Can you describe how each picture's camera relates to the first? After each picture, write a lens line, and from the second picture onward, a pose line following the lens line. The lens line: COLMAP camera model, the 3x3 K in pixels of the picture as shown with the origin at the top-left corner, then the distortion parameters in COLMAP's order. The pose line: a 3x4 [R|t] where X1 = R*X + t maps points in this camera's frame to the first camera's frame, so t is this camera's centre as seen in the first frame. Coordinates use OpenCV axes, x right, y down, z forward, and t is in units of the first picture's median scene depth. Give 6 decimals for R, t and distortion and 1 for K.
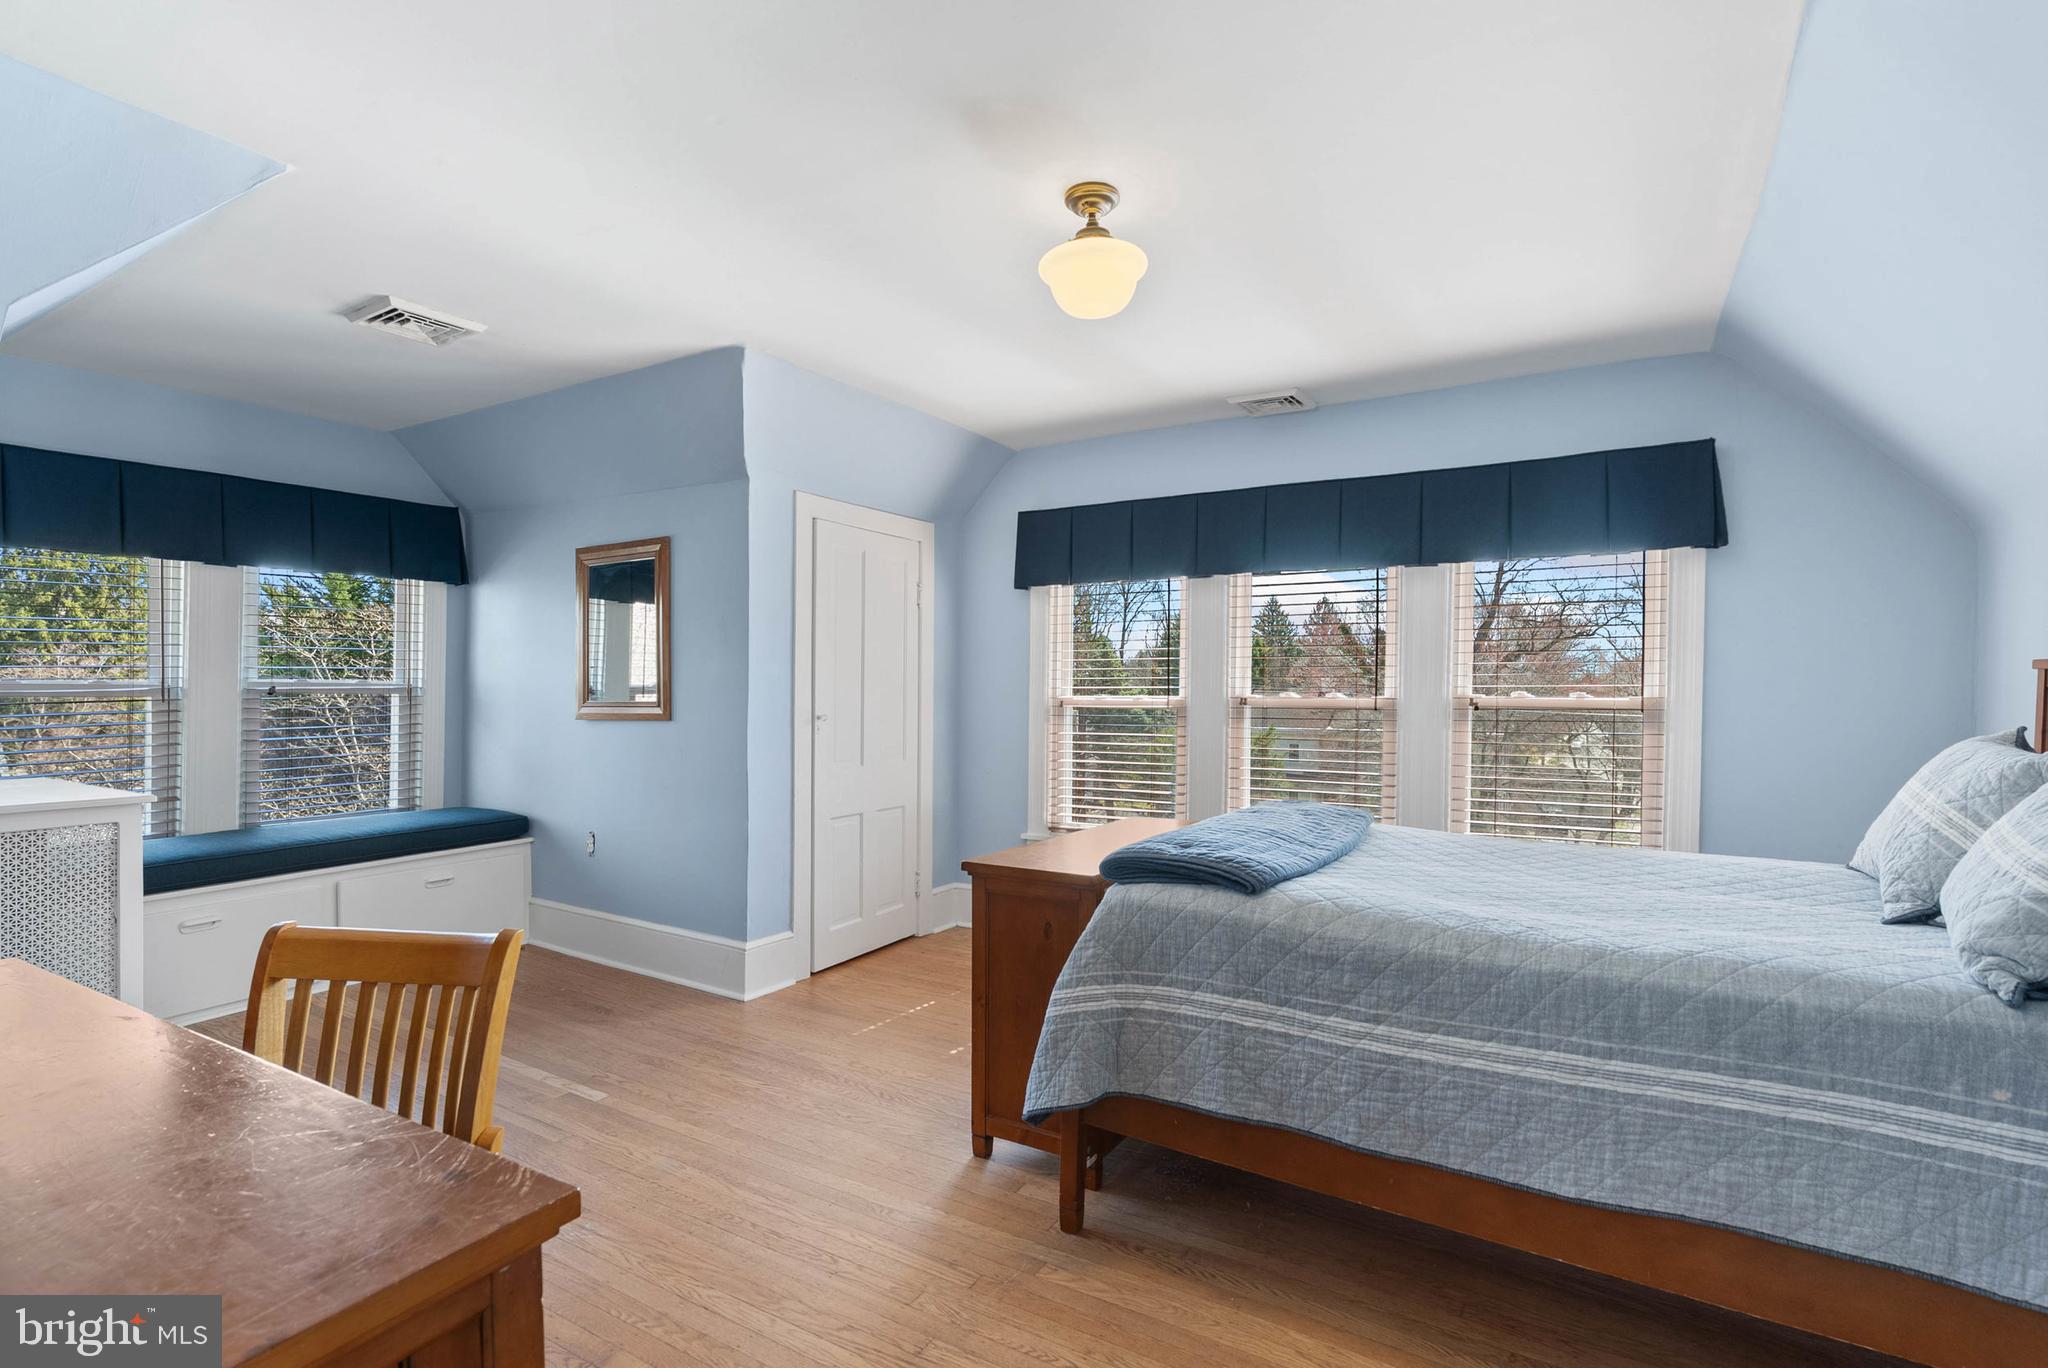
lens RADIAL K [[956.5, 0, 1027.1], [0, 956.5, 687.9], [0, 0, 1]] dist [-0.012422, 0.003873]
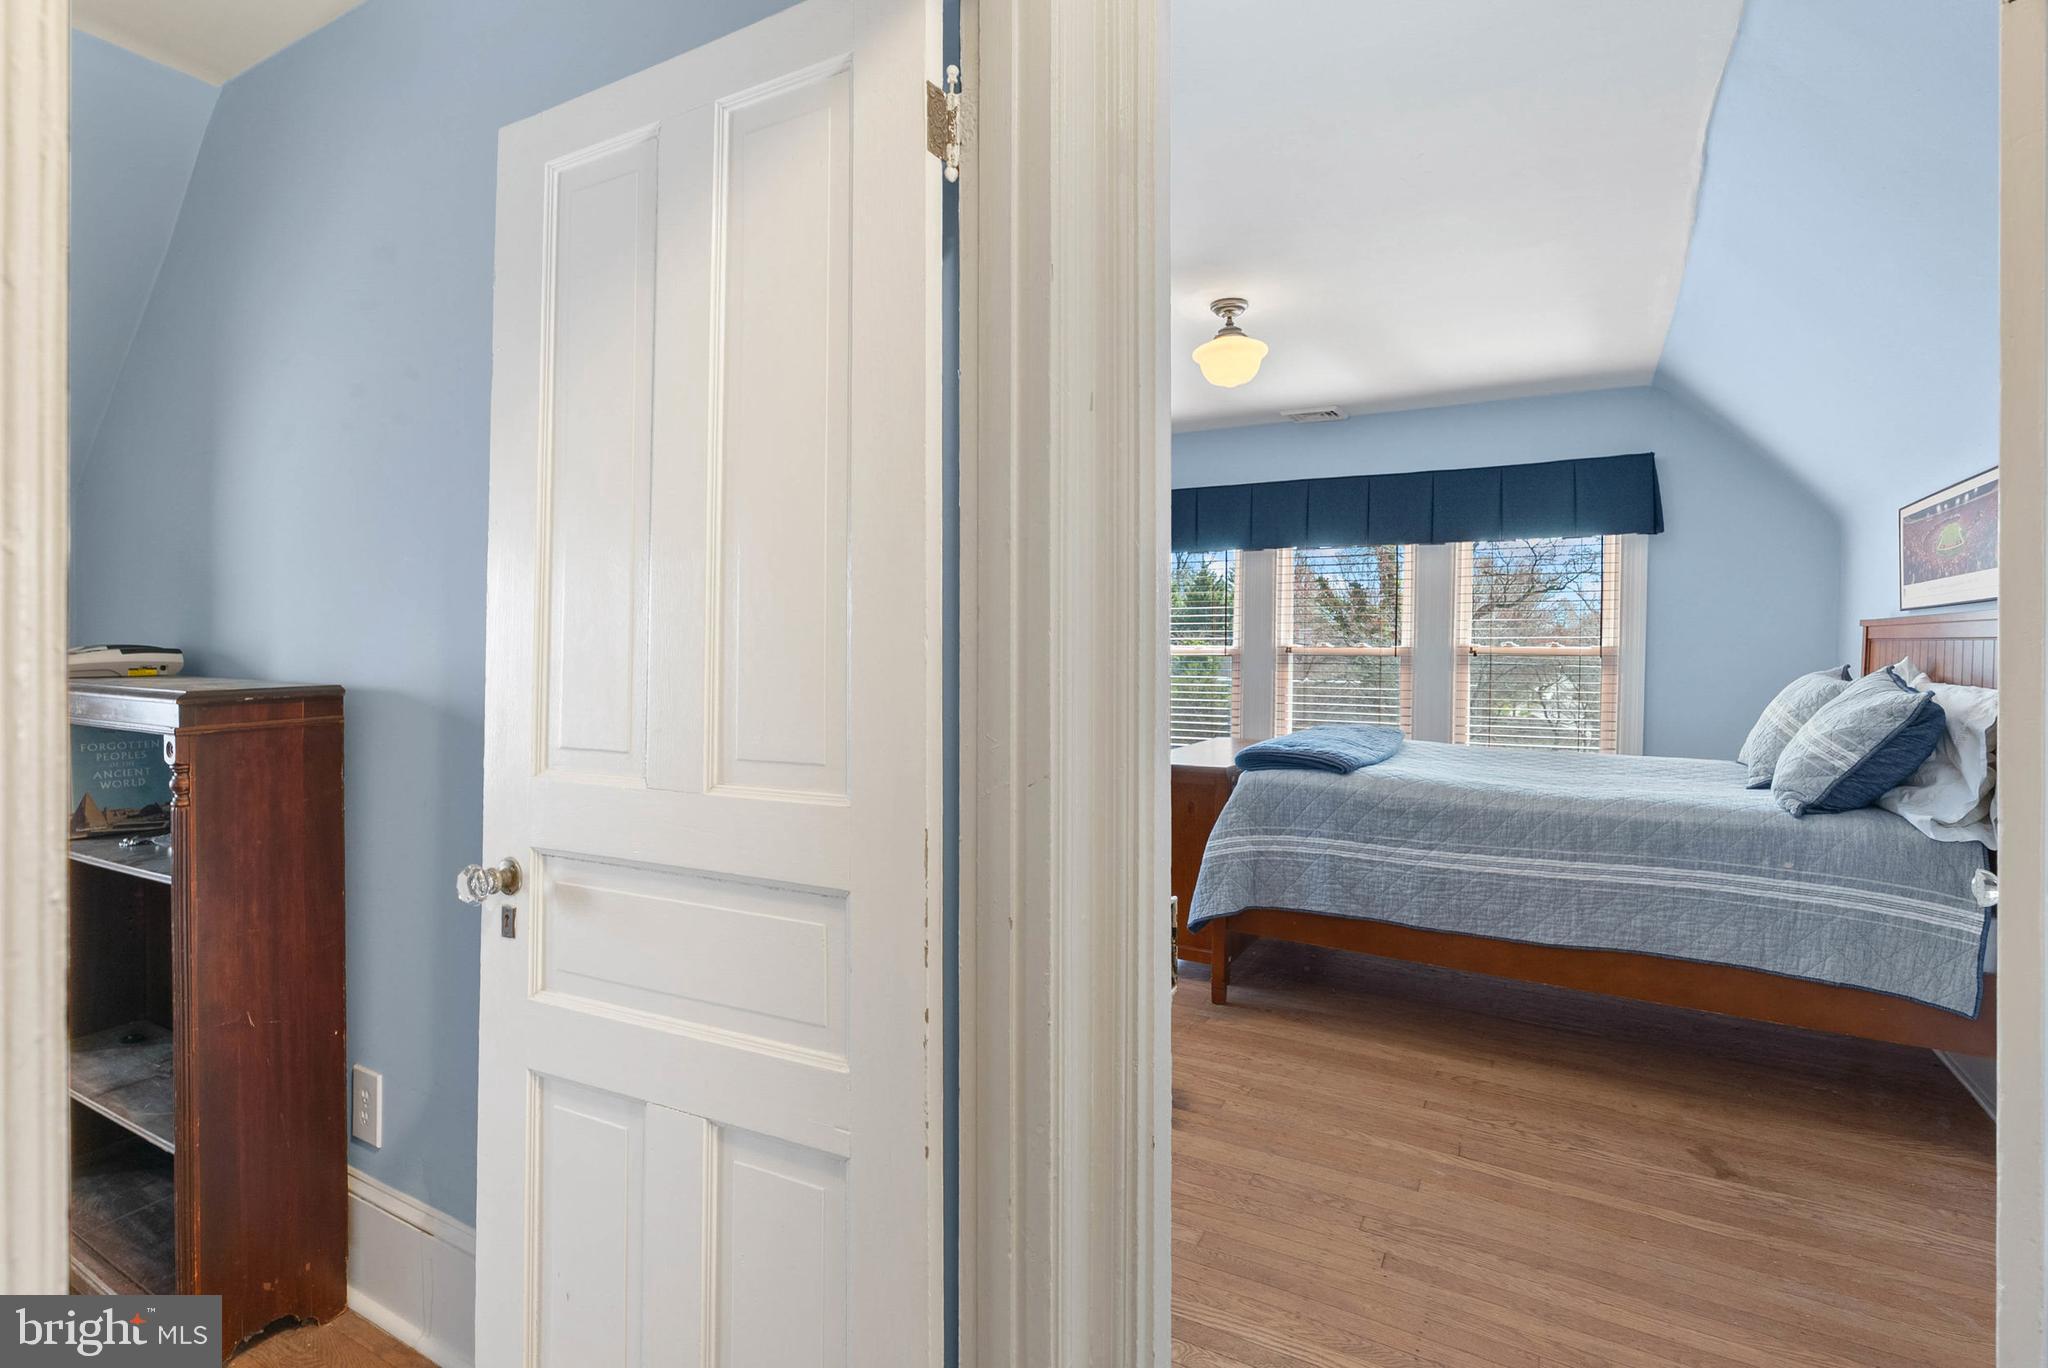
lens RADIAL K [[956.5, 0, 1026.2], [0, 956.5, 639.3], [0, 0, 1]] dist [-0.012422, 0.003873]
pose [[0.999735, 0.000860, 0.023012, -0.301952], [-0.000847, 0.999999, -0.000592, 0.002086], [-0.023012, 0.000573, 0.999735, -0.504722]]
